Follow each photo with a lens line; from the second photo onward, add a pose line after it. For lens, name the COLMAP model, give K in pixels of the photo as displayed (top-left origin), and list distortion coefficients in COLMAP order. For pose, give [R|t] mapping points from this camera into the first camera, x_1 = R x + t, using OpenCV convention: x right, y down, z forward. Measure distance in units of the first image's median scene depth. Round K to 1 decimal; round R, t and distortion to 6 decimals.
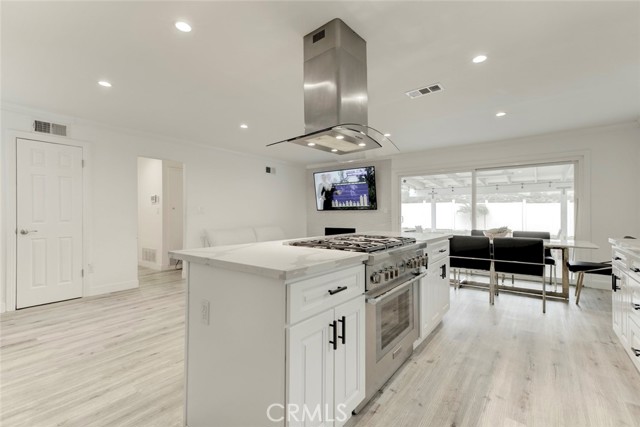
lens RADIAL K [[268.3, 0, 334.6], [0, 268.3, 211.2], [0, 0, 1]] dist [0.020313, -0.000753]
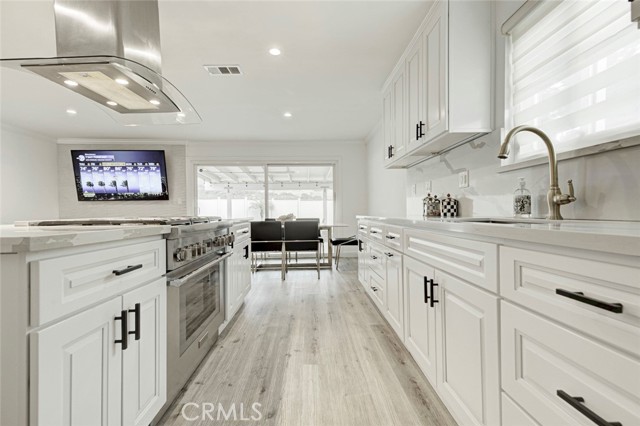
lens RADIAL K [[268.3, 0, 301.5], [0, 268.3, 213.2], [0, 0, 1]] dist [0.027506, -0.000159]
pose [[0.810889, -0.011532, 0.585087, -0.023108], [0.004675, 0.999902, 0.013230, 0.081539], [-0.585182, -0.007993, 0.810863, 0.072300]]
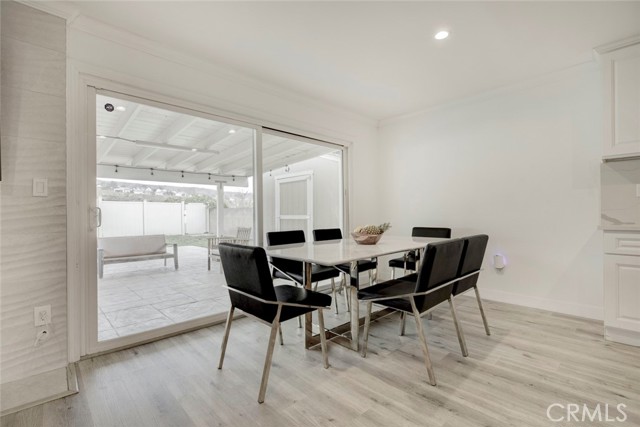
lens RADIAL K [[294.4, 0, 293.7], [0, 294.4, 213.7], [0, 0, 1]] dist [0.001366, -0.000058]
pose [[0.229168, 0.006970, 0.973362, -0.171876], [-0.003767, 0.999973, -0.006274, 0.084734], [-0.973380, -0.002229, 0.229188, 2.046254]]
